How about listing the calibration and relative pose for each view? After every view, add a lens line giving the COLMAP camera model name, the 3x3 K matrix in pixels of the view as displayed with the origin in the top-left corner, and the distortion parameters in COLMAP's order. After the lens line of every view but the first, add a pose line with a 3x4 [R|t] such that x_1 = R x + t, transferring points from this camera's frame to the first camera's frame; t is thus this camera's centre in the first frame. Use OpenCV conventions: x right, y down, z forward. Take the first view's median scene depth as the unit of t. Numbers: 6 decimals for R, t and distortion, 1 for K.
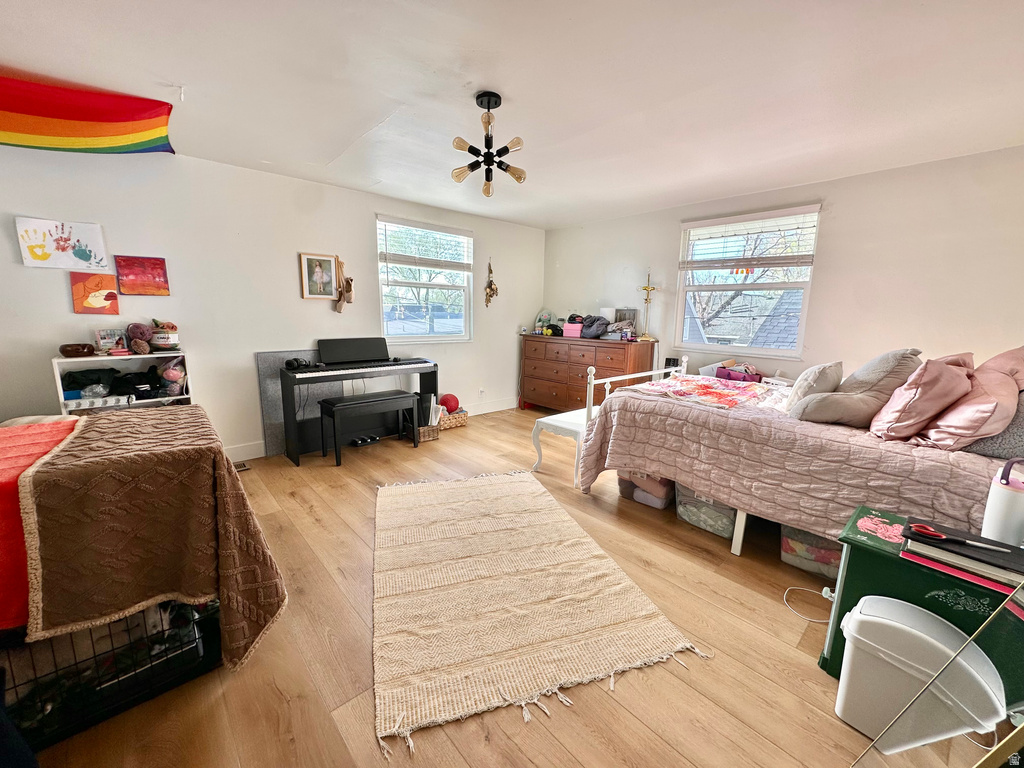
lens RADIAL K [[408.2, 0, 517.7], [0, 408.2, 380.0], [0, 0, 1]] dist [-0.005403, 0.001389]
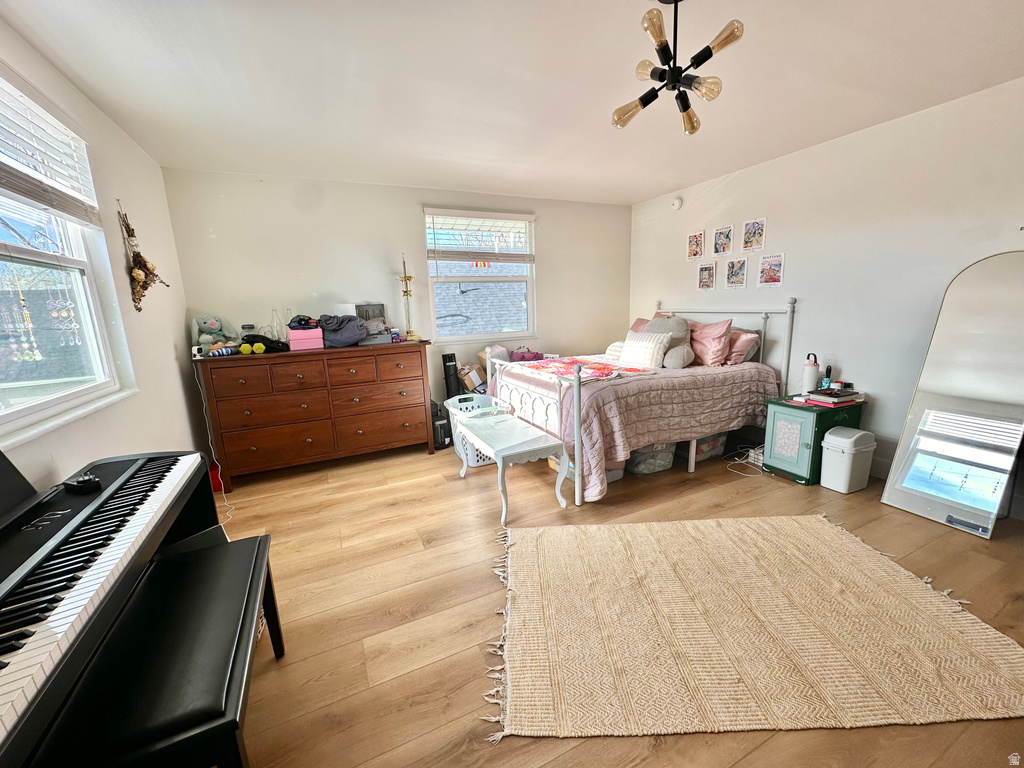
lens RADIAL K [[408.2, 0, 506.6], [0, 408.2, 381.1], [0, 0, 1]] dist [-0.005403, 0.001389]
pose [[0.303010, -0.206424, 0.930362, -0.539695], [0.197646, 0.968644, 0.150547, -0.125222], [-0.932267, 0.138265, 0.334308, 0.664869]]
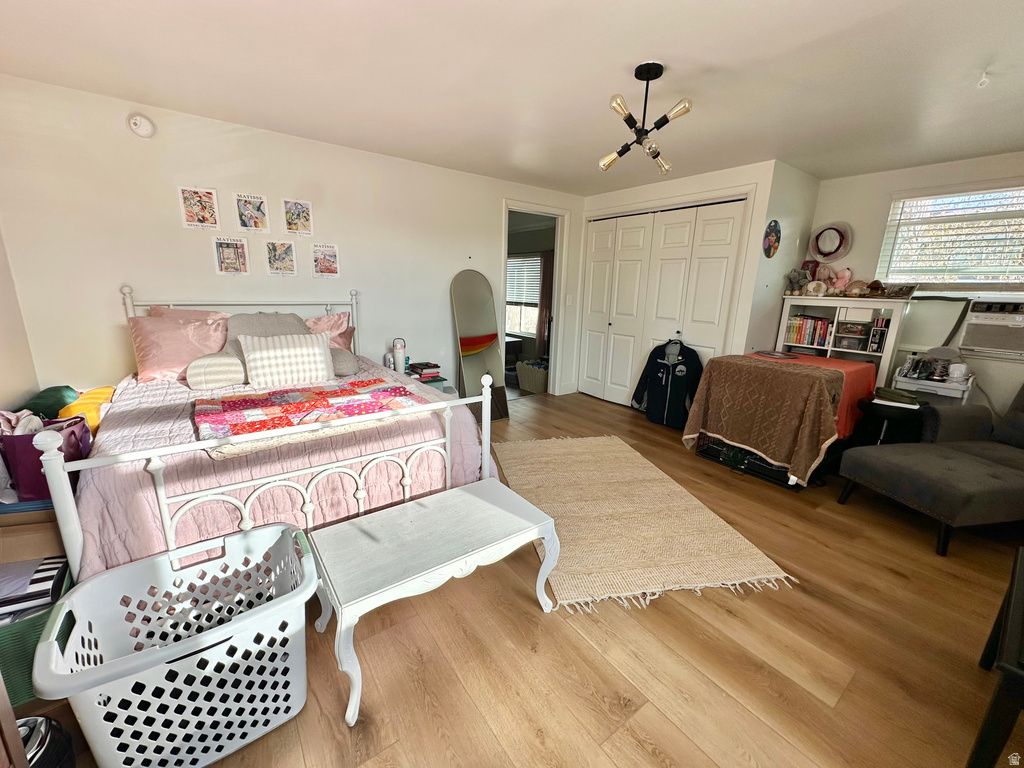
lens RADIAL K [[408.2, 0, 508.3], [0, 408.2, 385.7], [0, 0, 1]] dist [-0.005403, 0.001389]
pose [[-0.992509, -0.068281, 0.101310, 0.052432], [-0.023145, 0.919310, 0.392852, -0.220174], [-0.119960, 0.387564, -0.914004, 1.265258]]
